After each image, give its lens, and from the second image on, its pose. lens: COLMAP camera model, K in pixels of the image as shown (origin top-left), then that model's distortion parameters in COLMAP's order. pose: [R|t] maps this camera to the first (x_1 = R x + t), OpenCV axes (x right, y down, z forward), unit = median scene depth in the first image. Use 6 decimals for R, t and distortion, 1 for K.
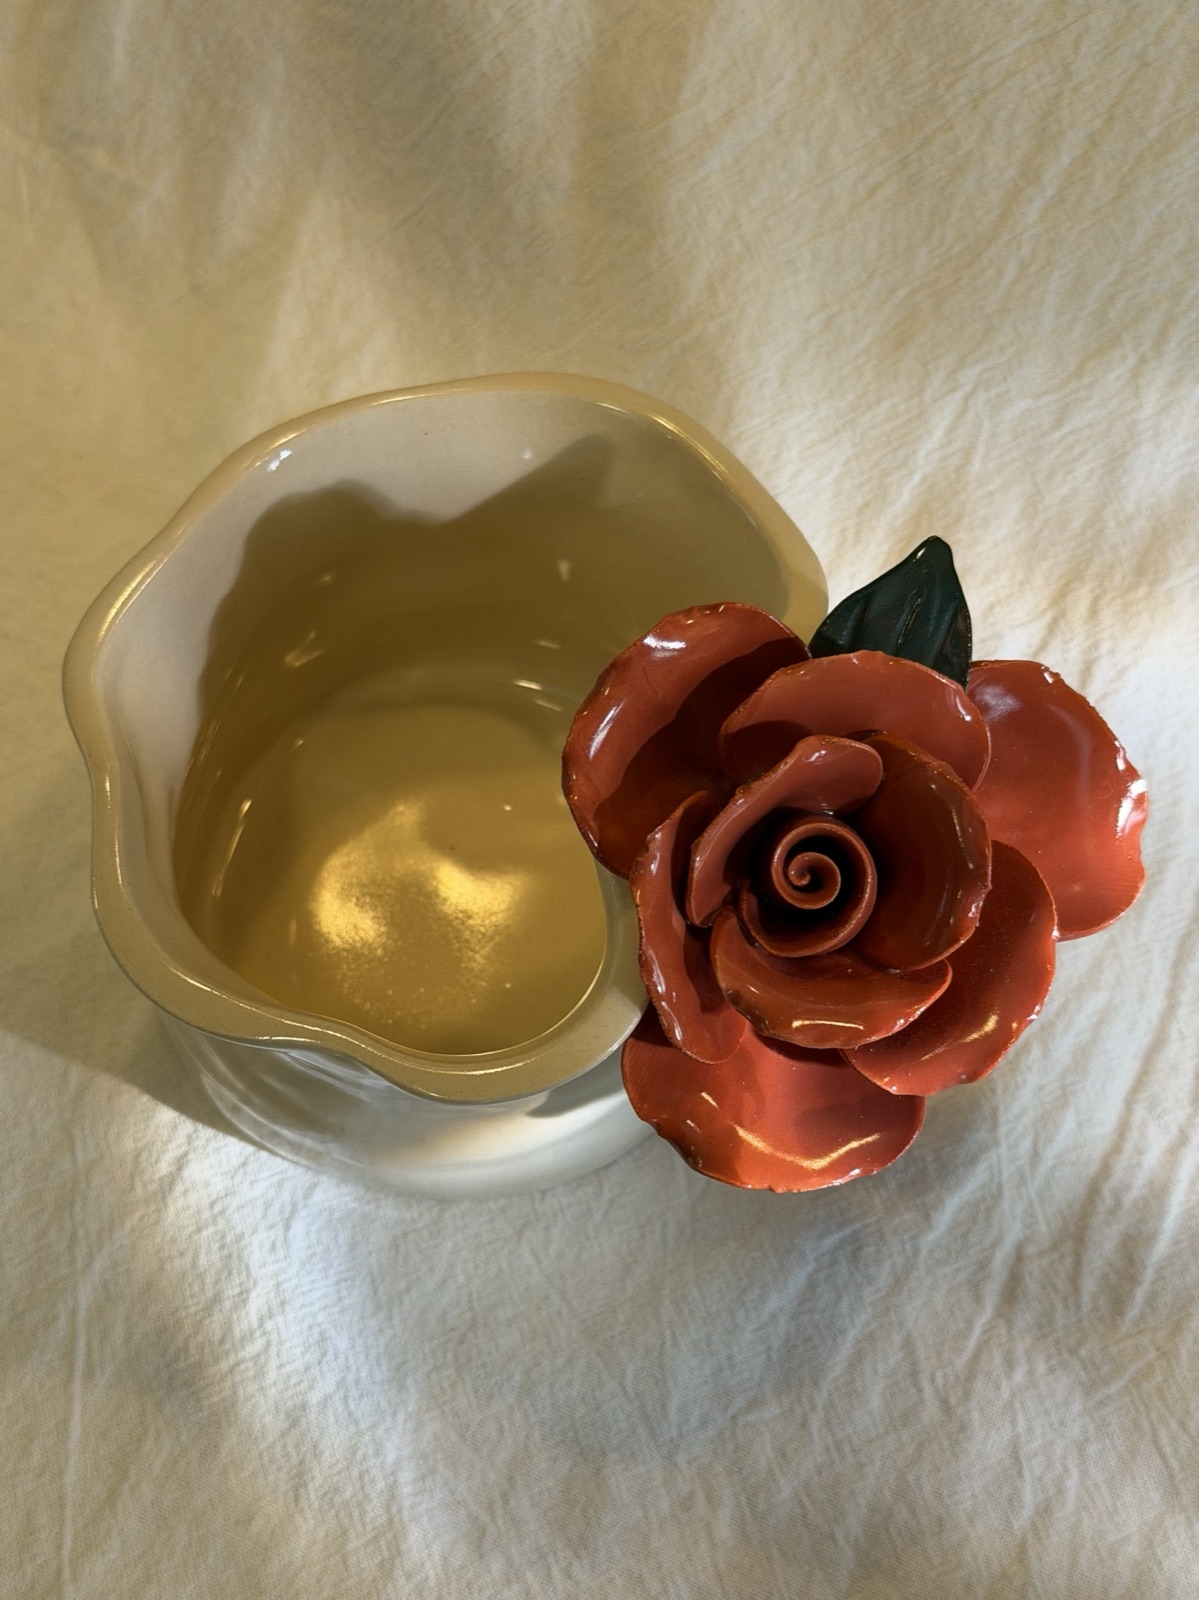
lens RADIAL K [[2433.2, 0, 600.7], [0, 2433.2, 863.5], [0, 0, 1]] dist [-0.024477, 0.017382]
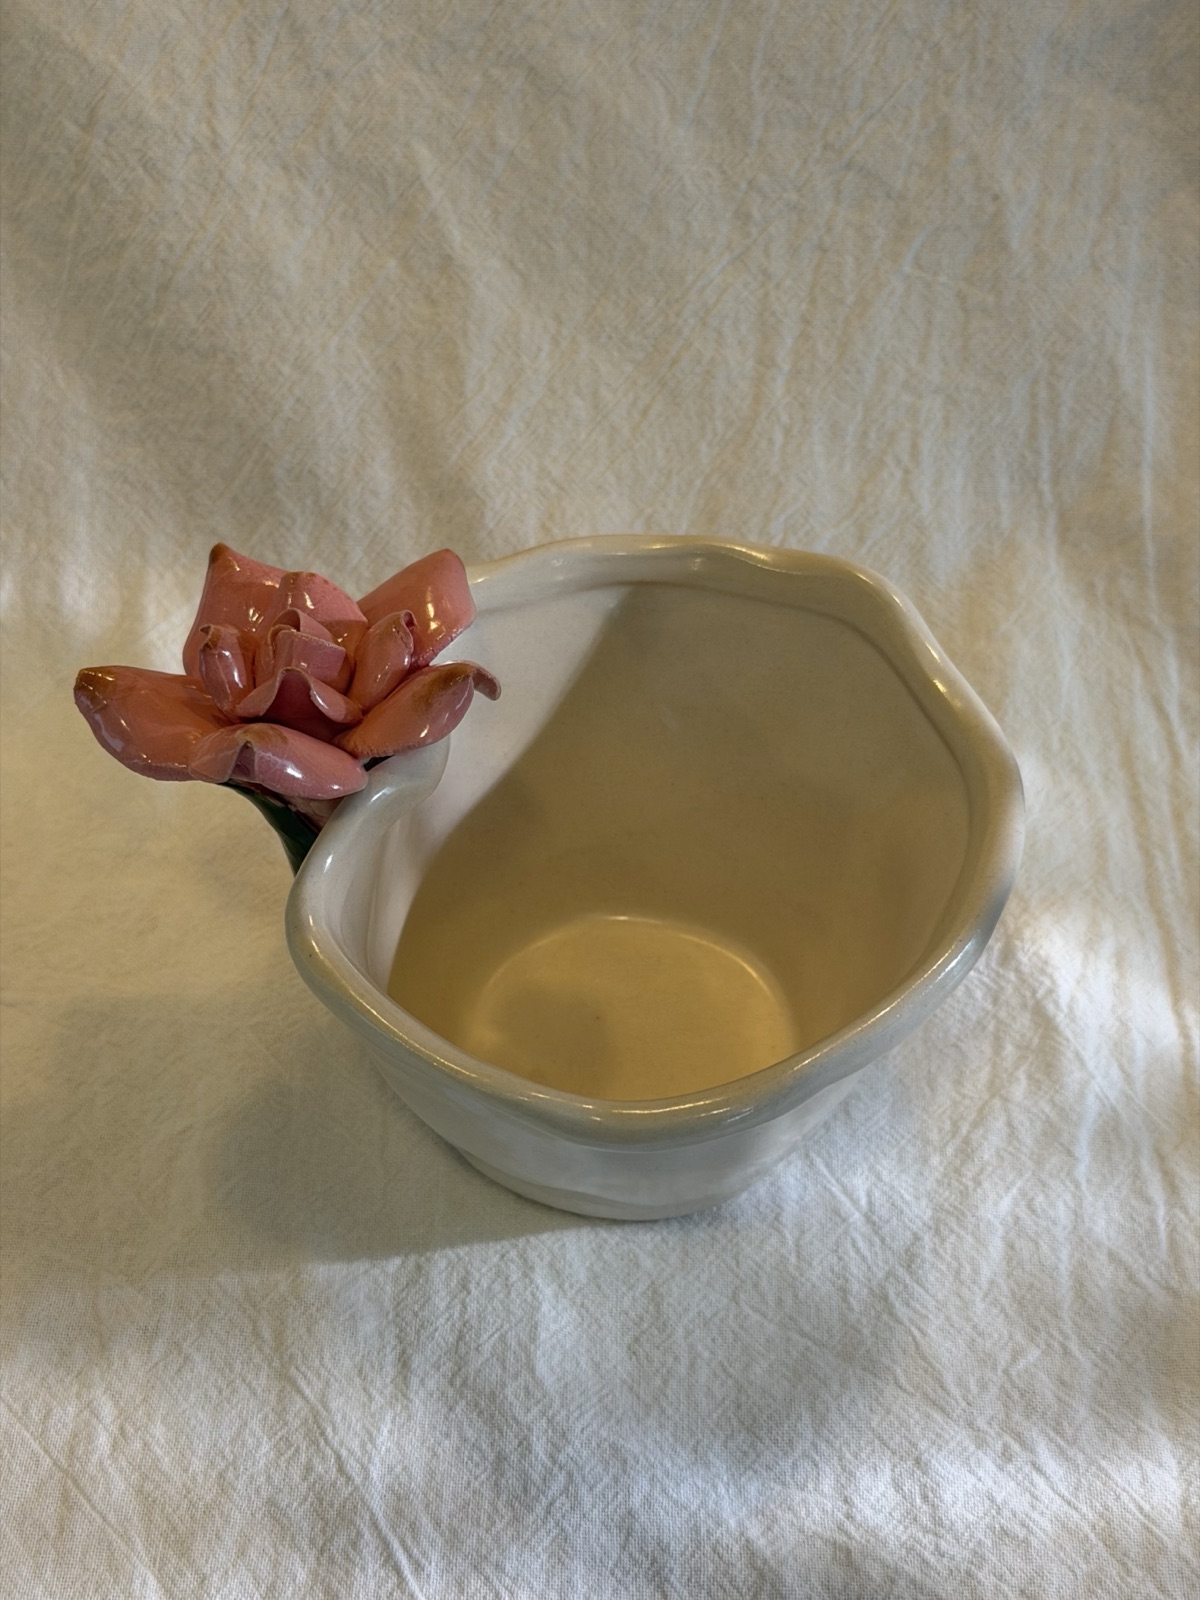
lens RADIAL K [[2433.2, 0, 601.2], [0, 2433.2, 863.5], [0, 0, 1]] dist [-0.024477, 0.017382]
pose [[0.912491, -0.292420, 0.286094, -0.316450], [0.365734, 0.896451, -0.250229, 0.212093], [-0.183297, 0.332967, 0.924952, -0.015985]]
